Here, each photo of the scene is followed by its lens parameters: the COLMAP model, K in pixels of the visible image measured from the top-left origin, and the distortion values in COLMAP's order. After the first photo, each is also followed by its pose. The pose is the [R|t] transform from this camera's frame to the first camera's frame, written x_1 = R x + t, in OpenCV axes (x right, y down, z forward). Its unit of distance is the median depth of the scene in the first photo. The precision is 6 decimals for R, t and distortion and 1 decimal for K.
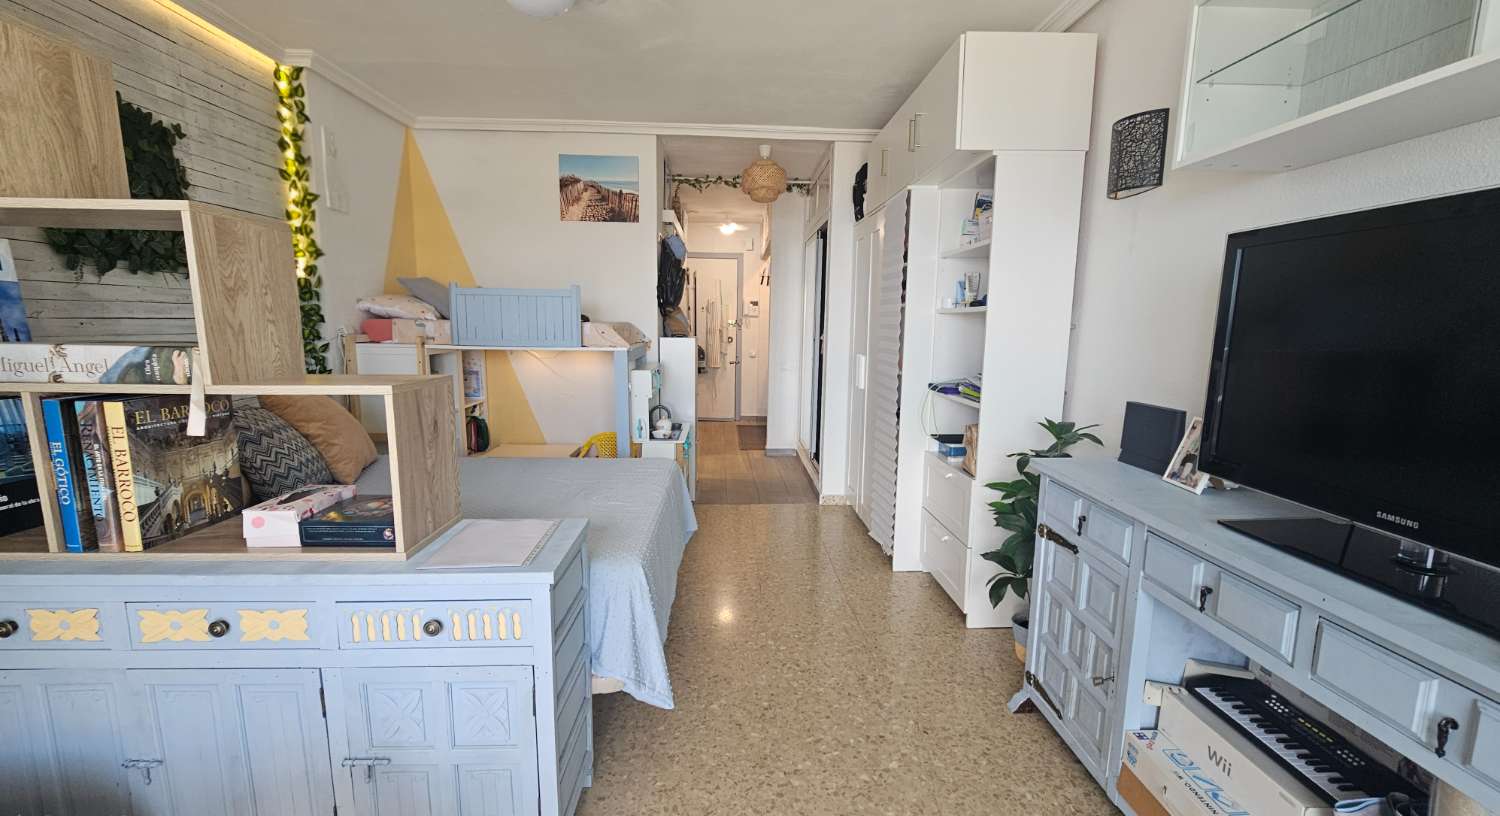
lens RADIAL K [[613.8, 0, 743.7], [0, 613.8, 426.3], [0, 0, 1]] dist [-0.004417, 0.002124]
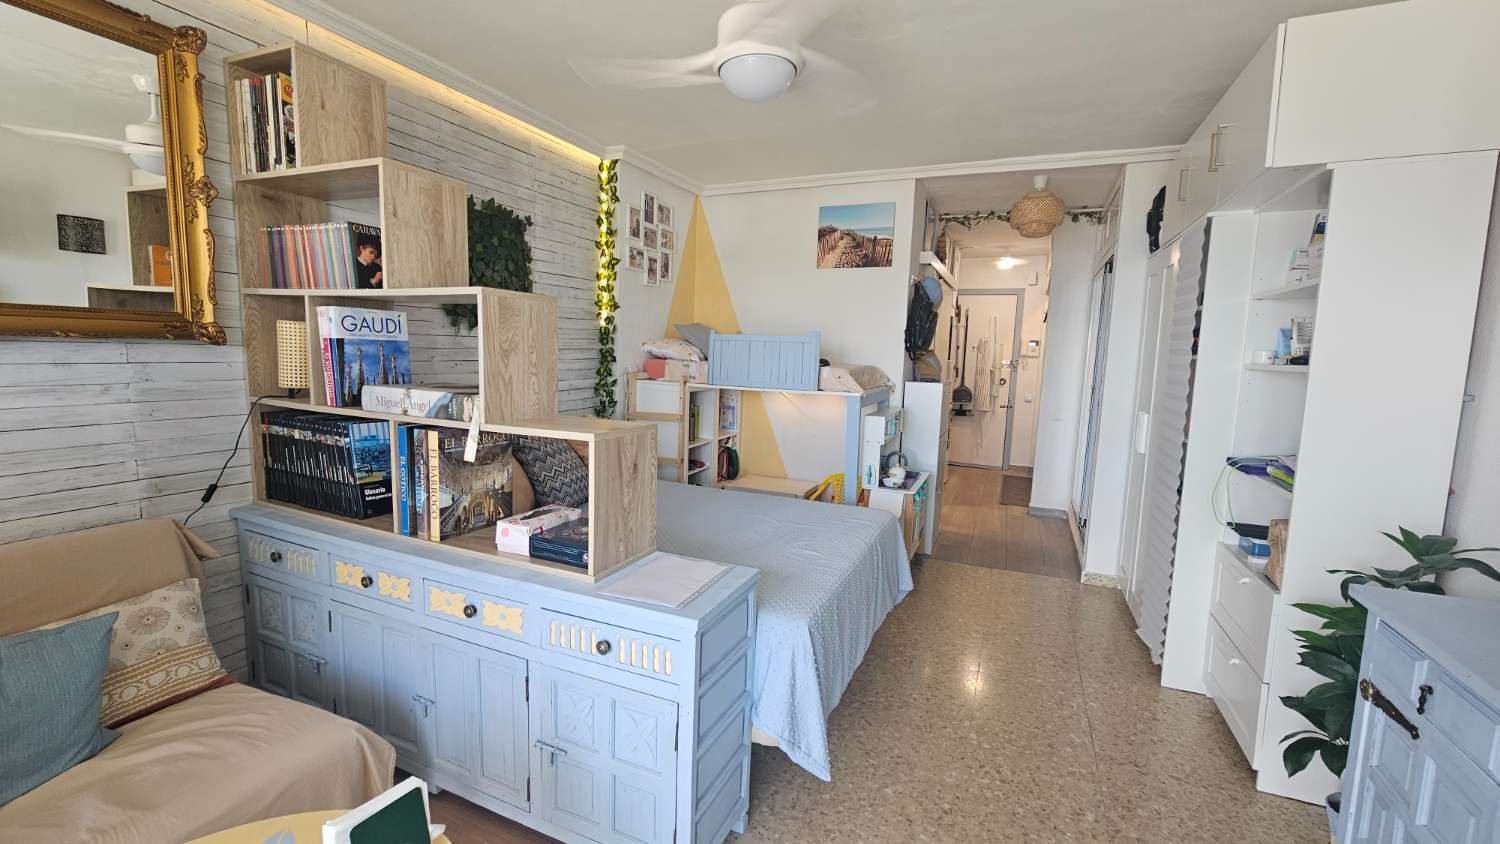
lens RADIAL K [[613.2, 0, 742.0], [0, 613.2, 425.3], [0, 0, 1]] dist [-0.002538, 0.000030]
pose [[0.897861, 0.066722, -0.435194, 0.108930], [-0.089553, 0.995463, -0.032139, -0.039097], [0.431075, 0.067829, 0.899763, 0.030844]]
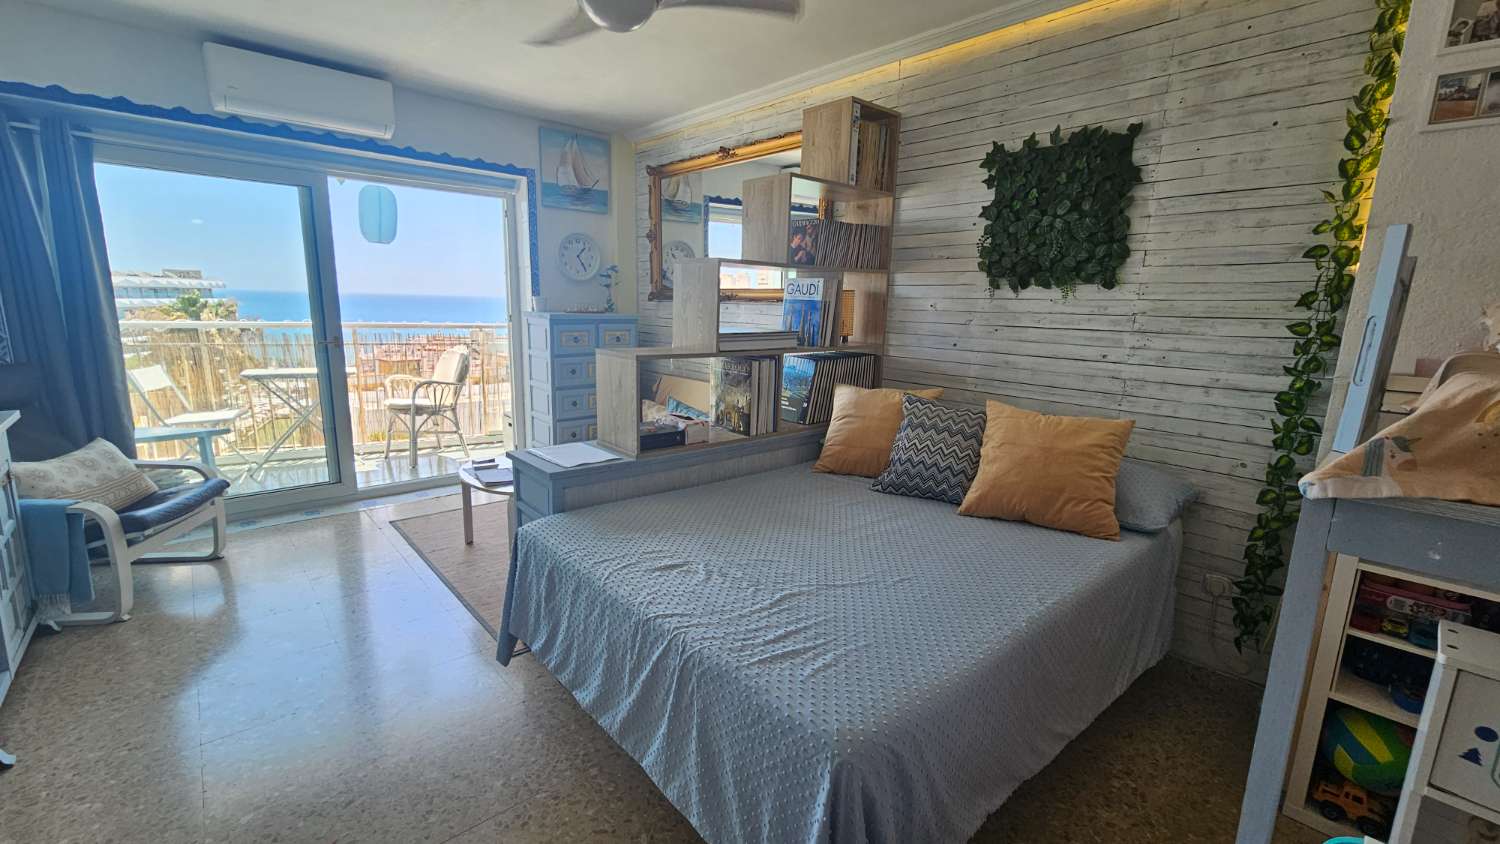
lens RADIAL K [[613.2, 0, 745.5], [0, 613.2, 426.3], [0, 0, 1]] dist [-0.002538, 0.000030]
pose [[-0.760885, 0.092769, -0.642221, 0.167080], [-0.146830, 0.939442, 0.309662, -0.270565], [0.632056, 0.329914, -0.701186, 1.479868]]
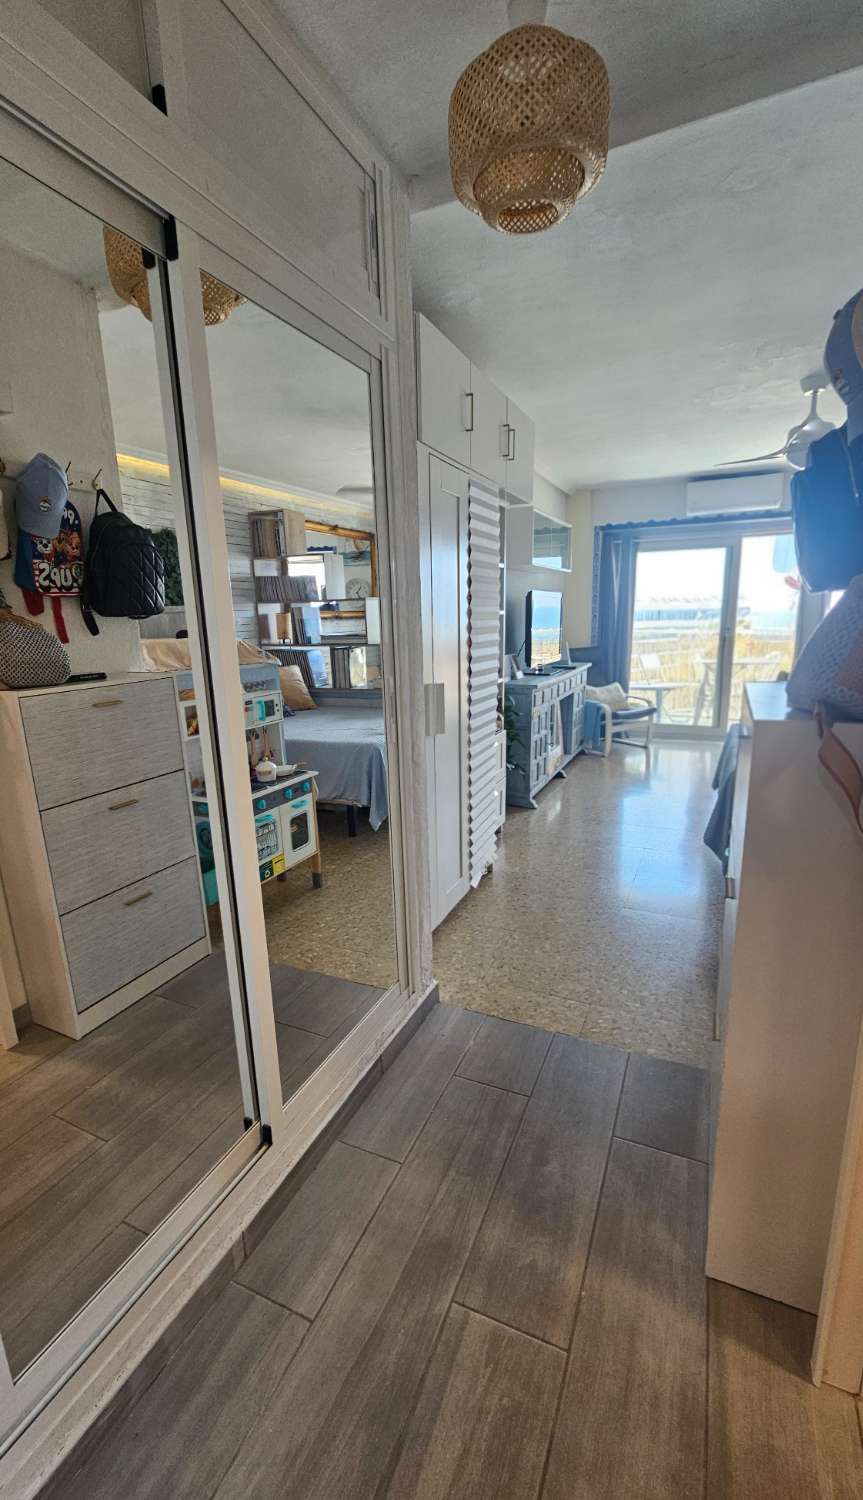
lens RADIAL K [[644.8, 0, 431.8], [0, 644.8, 753.5], [0, 0, 1]] dist [0.003917, 0.000722]
pose [[-0.897620, -0.084529, 0.432590, -0.160786], [0.087187, 0.927997, 0.362244, -0.484954], [-0.432062, 0.362873, -0.825618, 2.623993]]
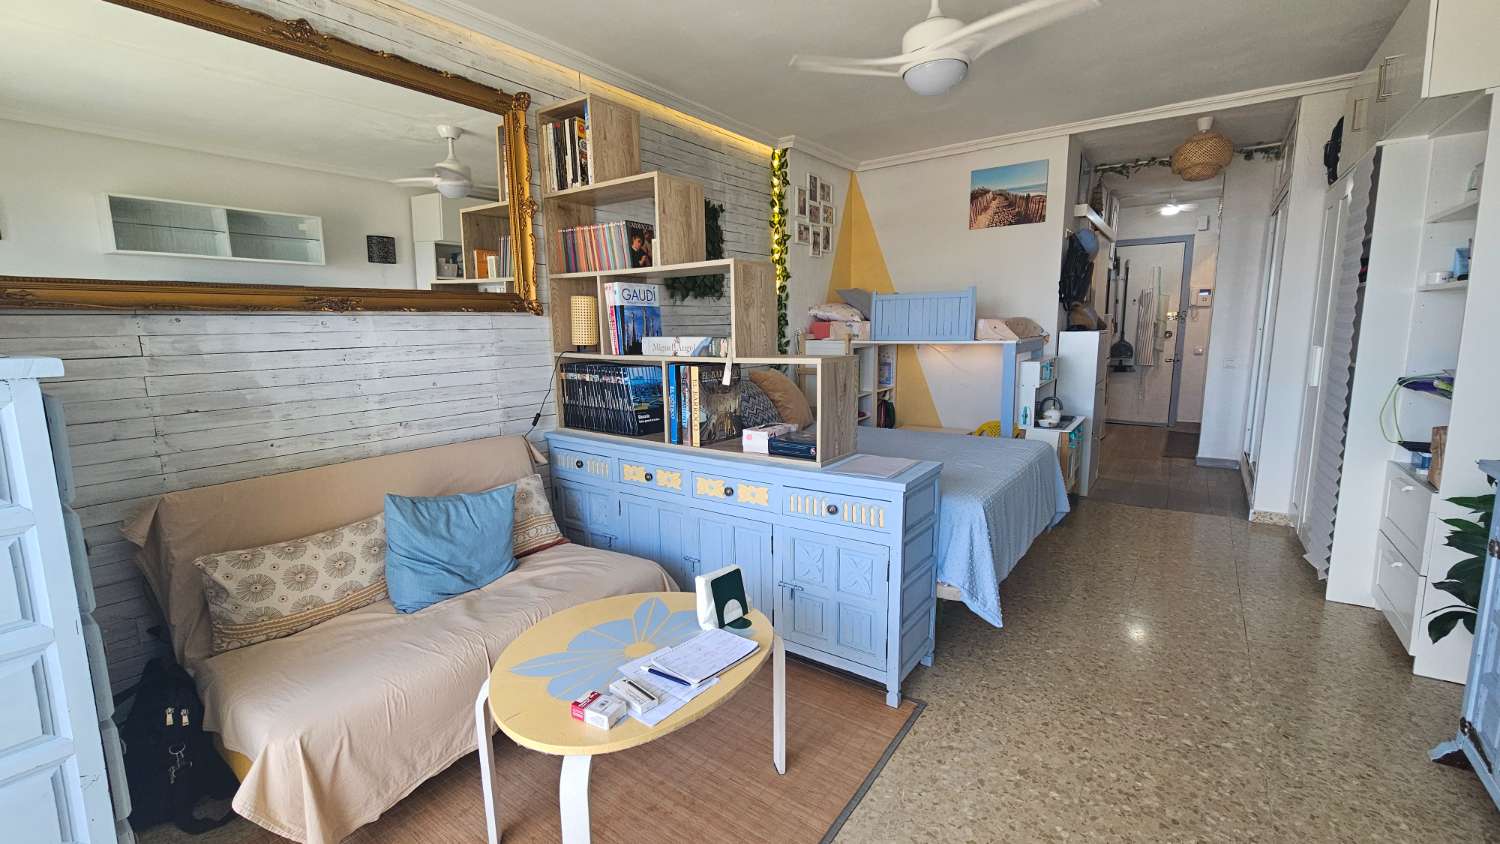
lens RADIAL K [[613.2, 0, 742.7], [0, 613.2, 424.7], [0, 0, 1]] dist [-0.002538, 0.000030]
pose [[0.787324, 0.068984, -0.612668, 0.155469], [-0.071825, 0.997217, 0.019983, 0.051280], [0.612342, 0.028272, 0.790088, -0.234132]]
